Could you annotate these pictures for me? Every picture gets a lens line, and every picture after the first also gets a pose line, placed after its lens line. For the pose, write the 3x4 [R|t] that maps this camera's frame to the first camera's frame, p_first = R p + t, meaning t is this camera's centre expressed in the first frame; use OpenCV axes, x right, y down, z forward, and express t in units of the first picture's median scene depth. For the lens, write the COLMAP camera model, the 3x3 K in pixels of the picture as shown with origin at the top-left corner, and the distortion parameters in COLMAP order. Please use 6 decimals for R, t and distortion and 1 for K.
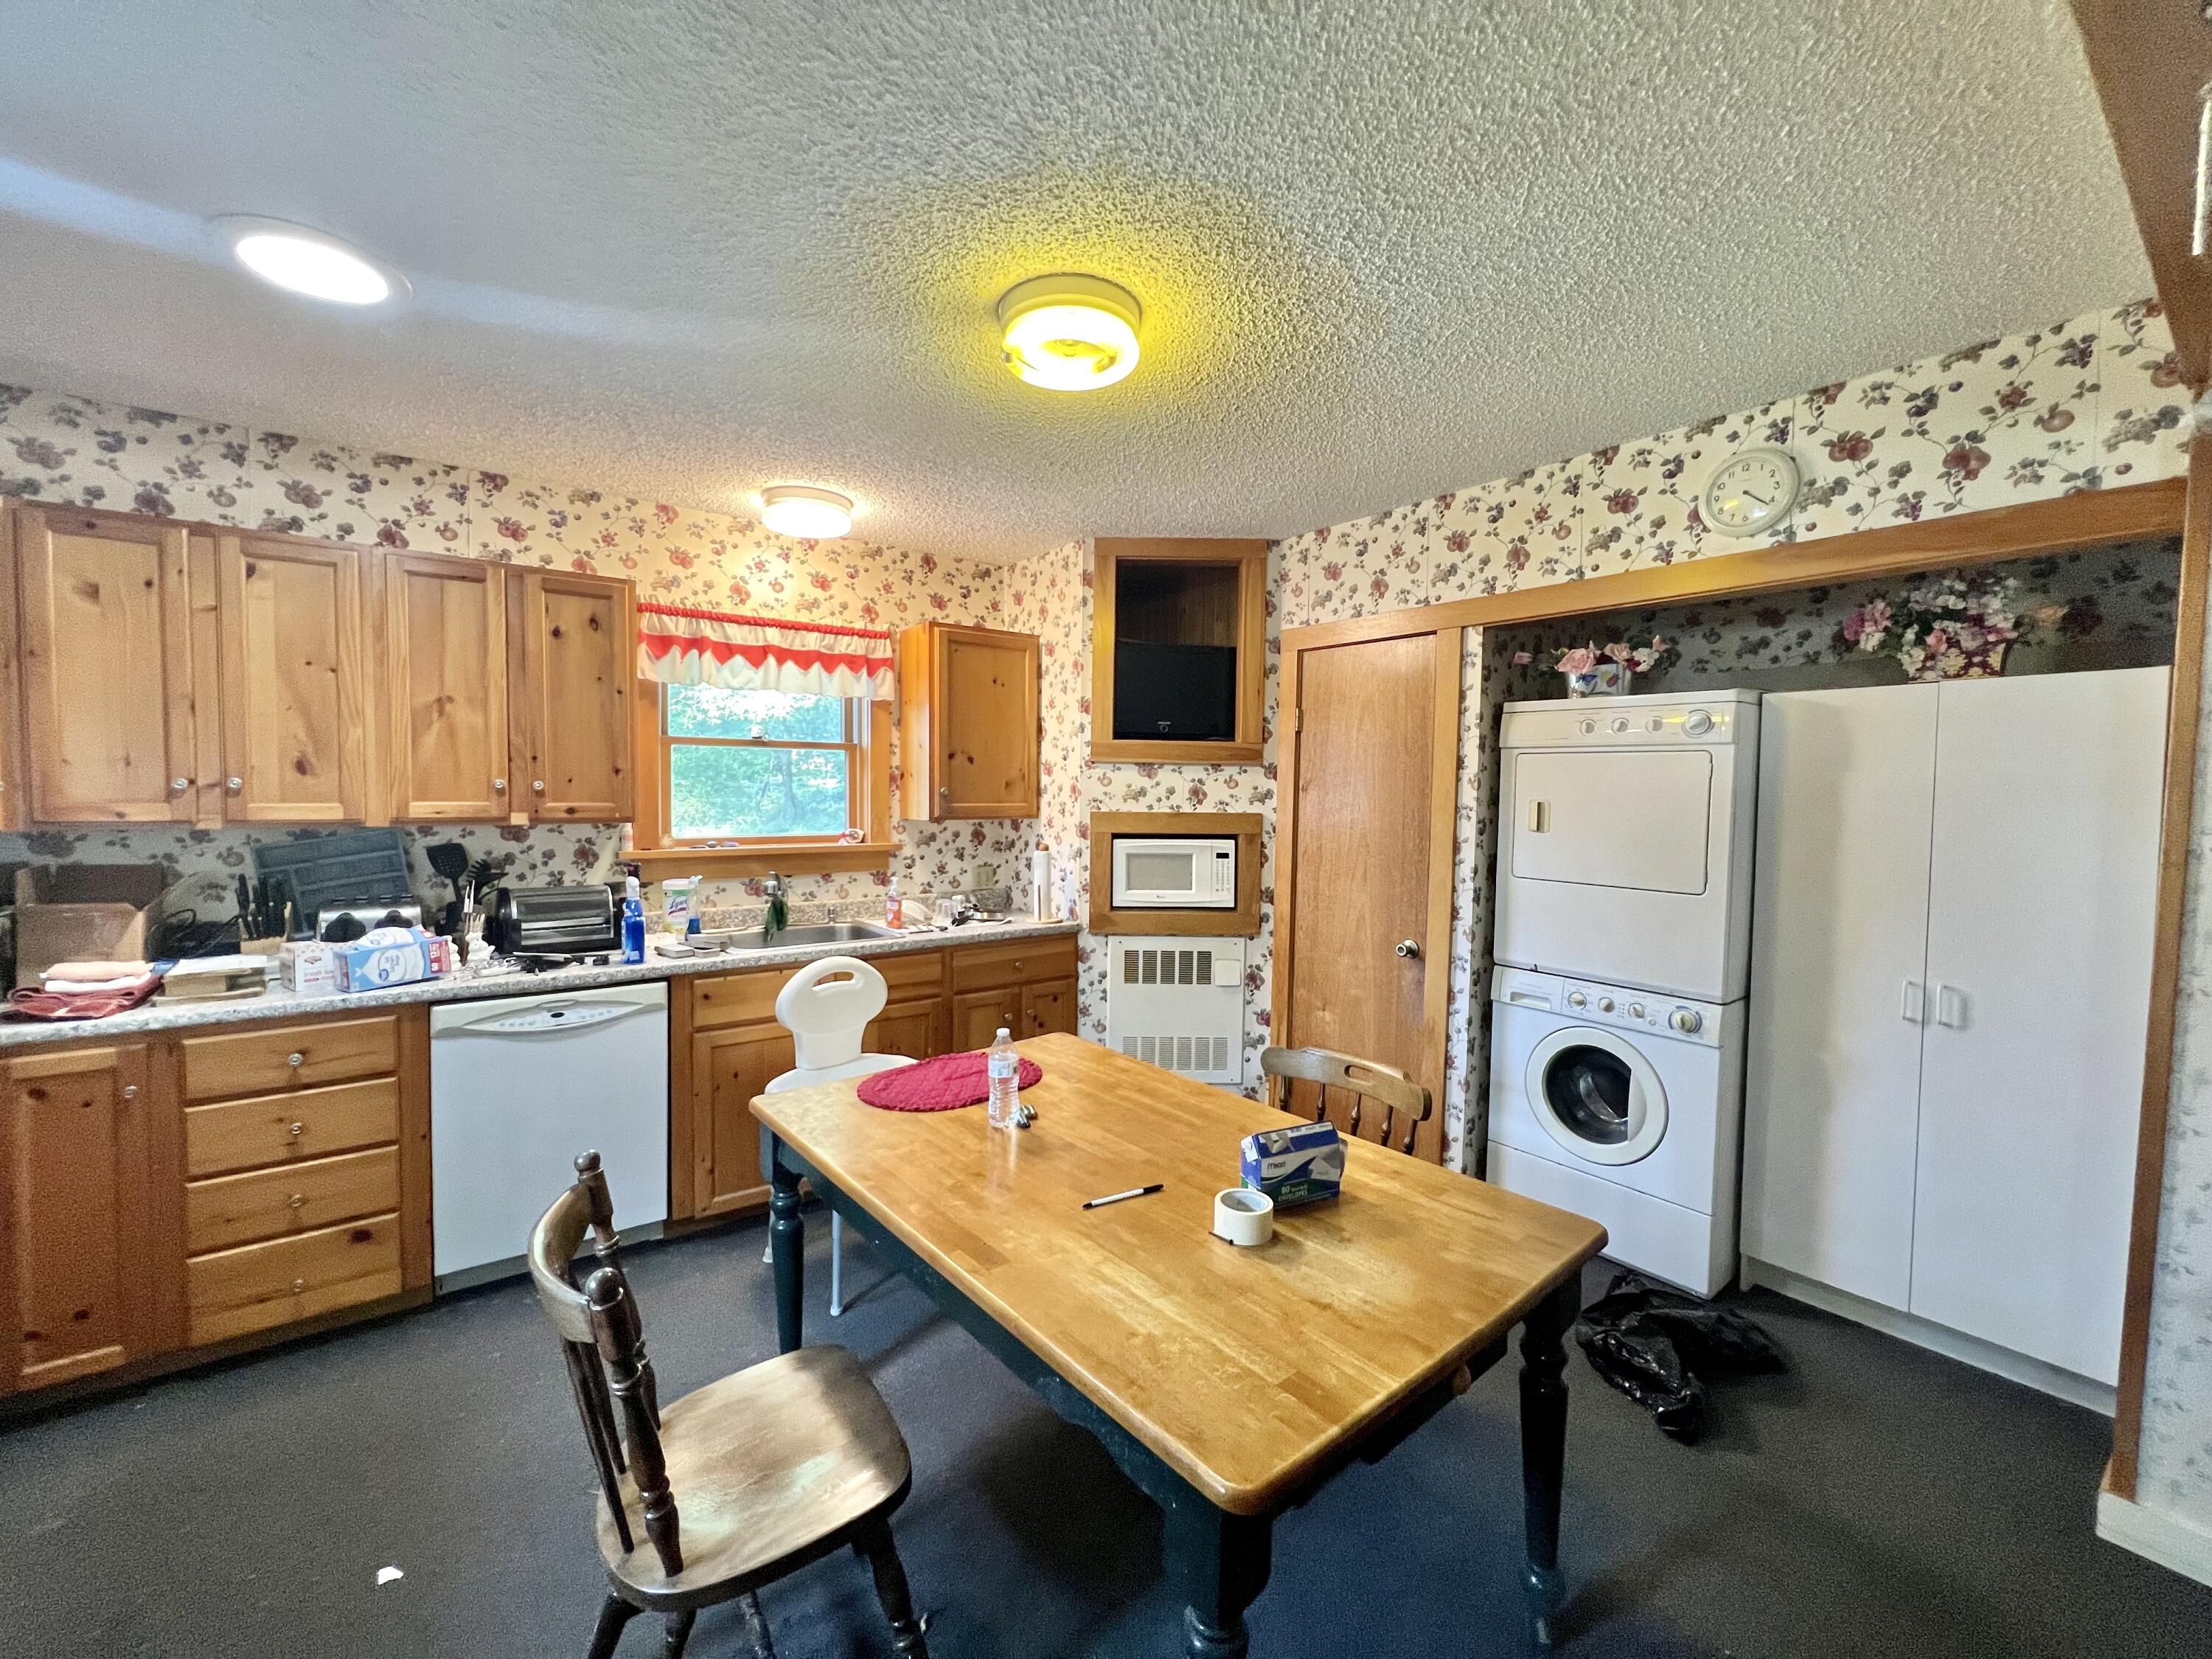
lens RADIAL K [[888.7, 0, 1103.3], [0, 888.7, 821.0], [0, 0, 1]] dist [-0.000250, -0.000189]
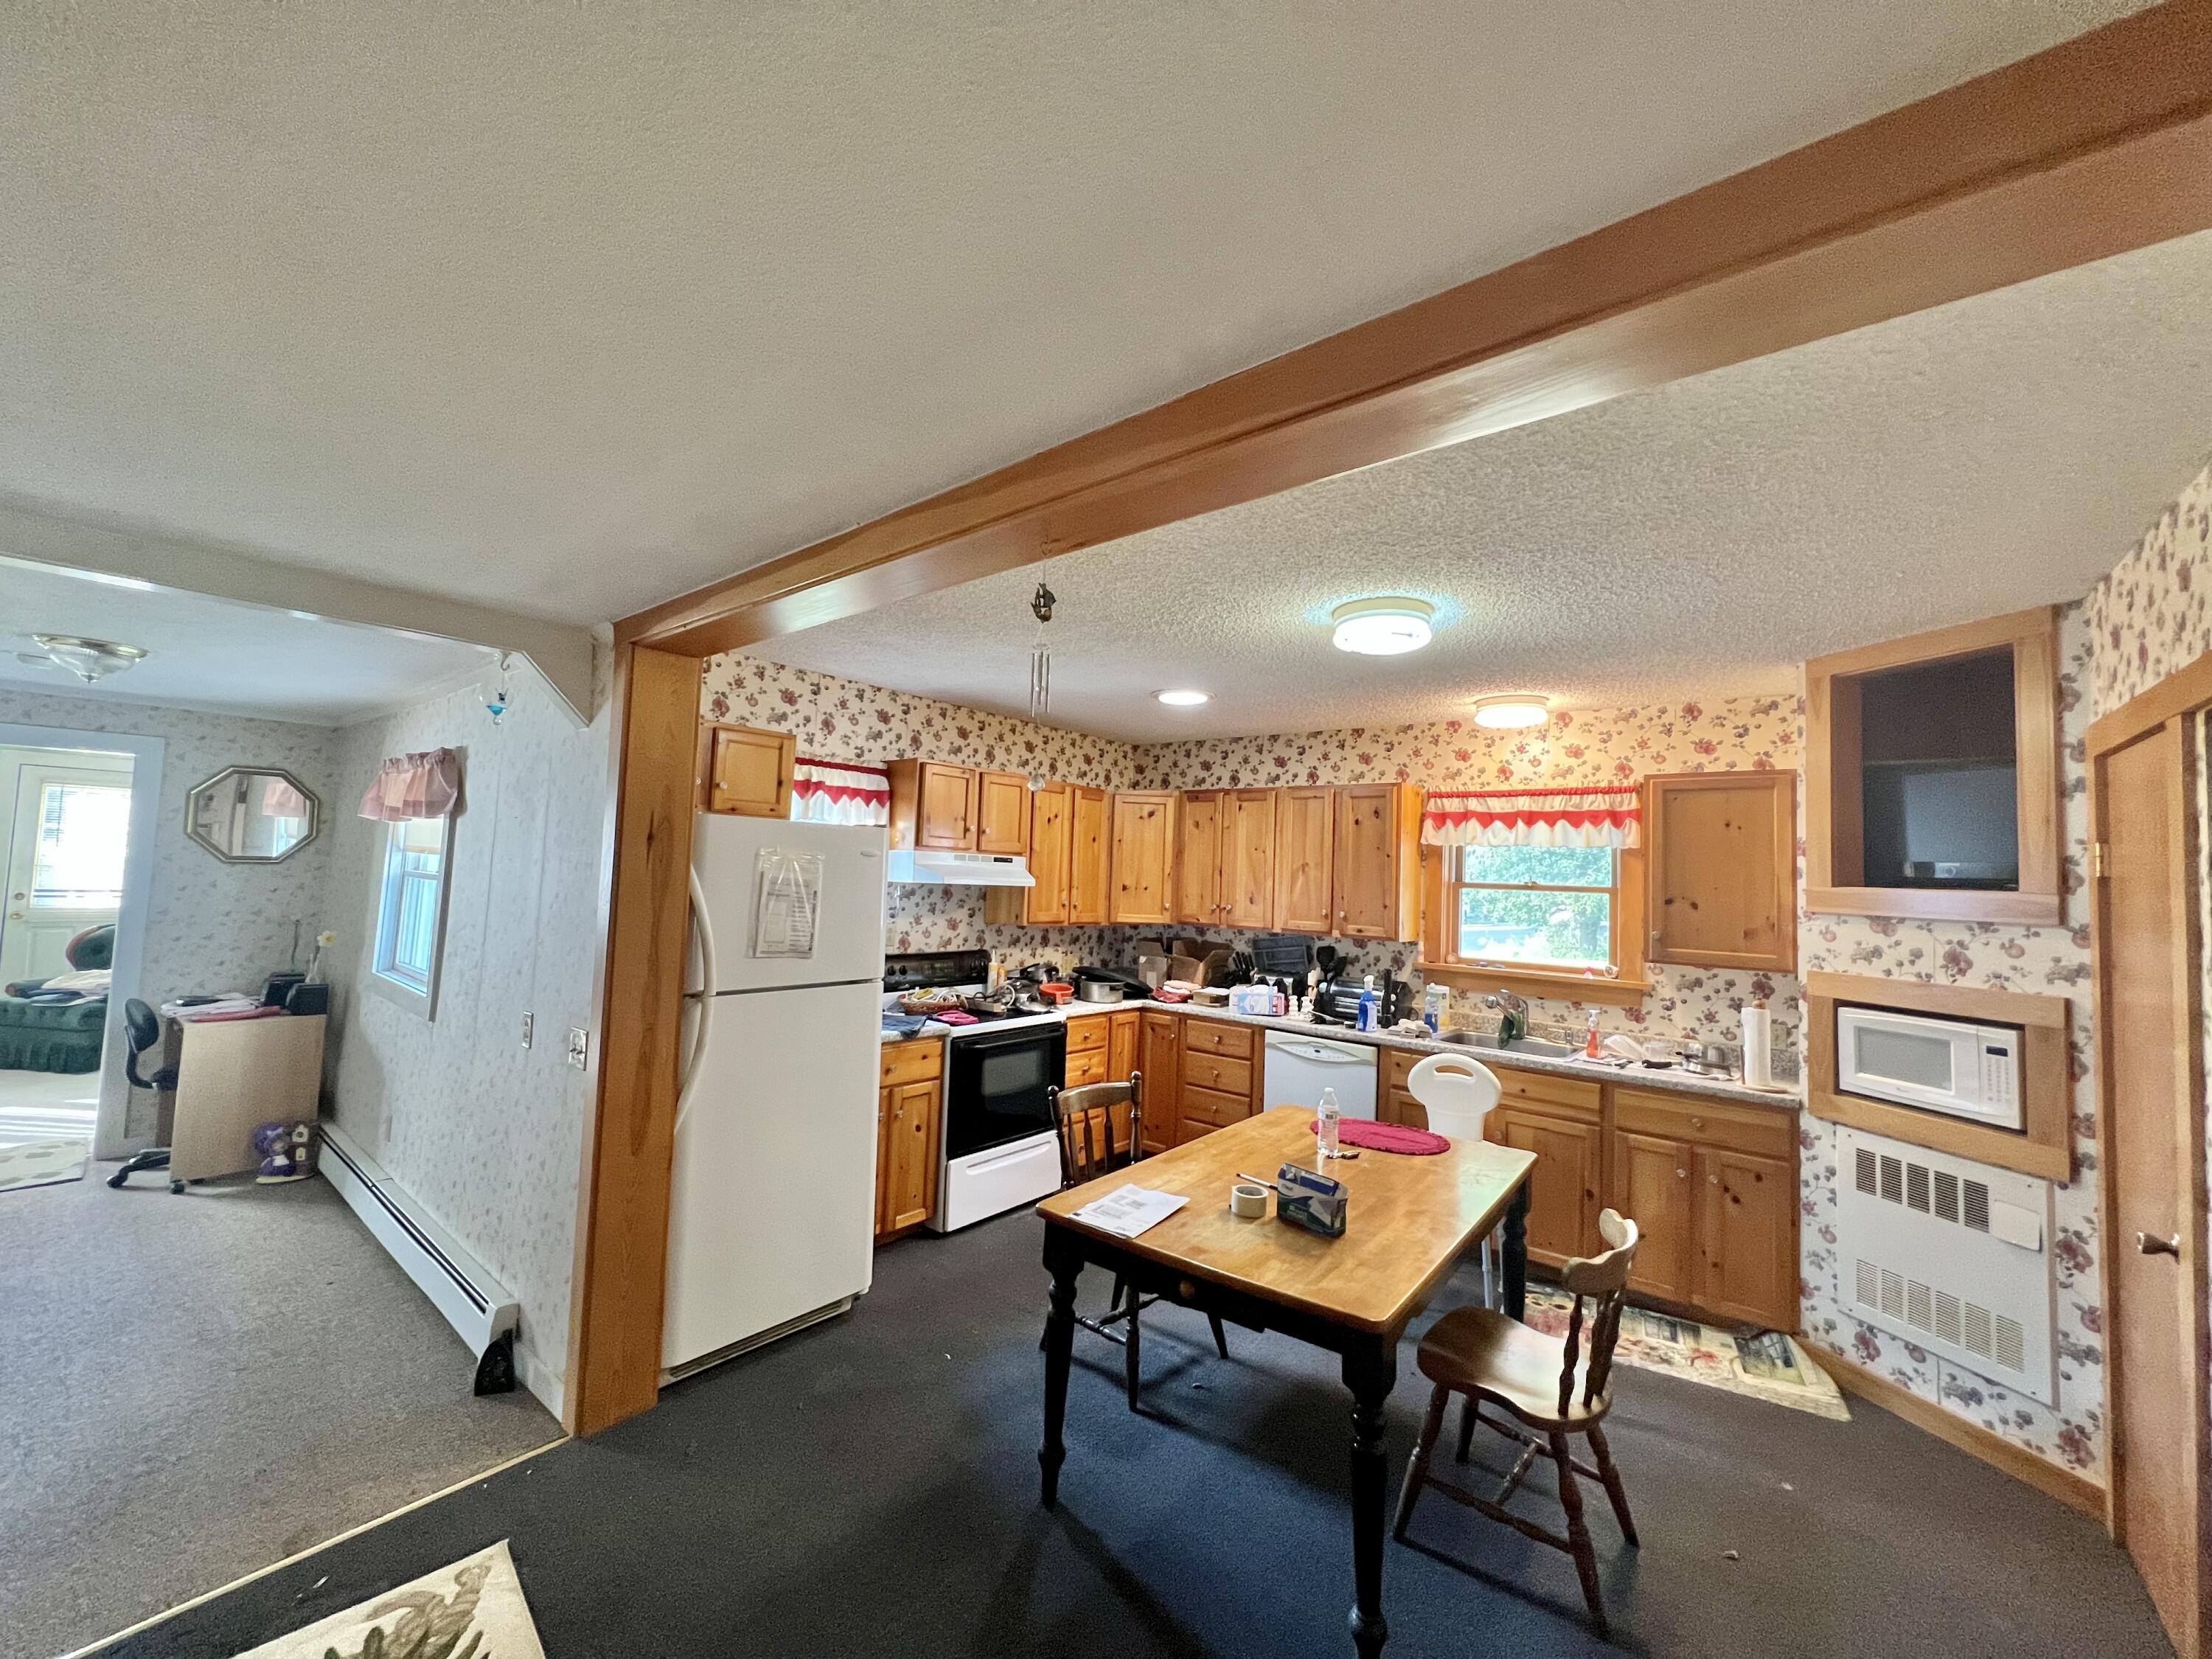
lens RADIAL K [[888.7, 0, 1102.1], [0, 888.7, 825.4], [0, 0, 1]] dist [-0.000250, -0.000189]
pose [[0.238360, -0.057616, -0.969466, 0.669099], [-0.073872, 0.994271, -0.077253, -0.033336], [0.968363, 0.090031, 0.232738, 0.122746]]
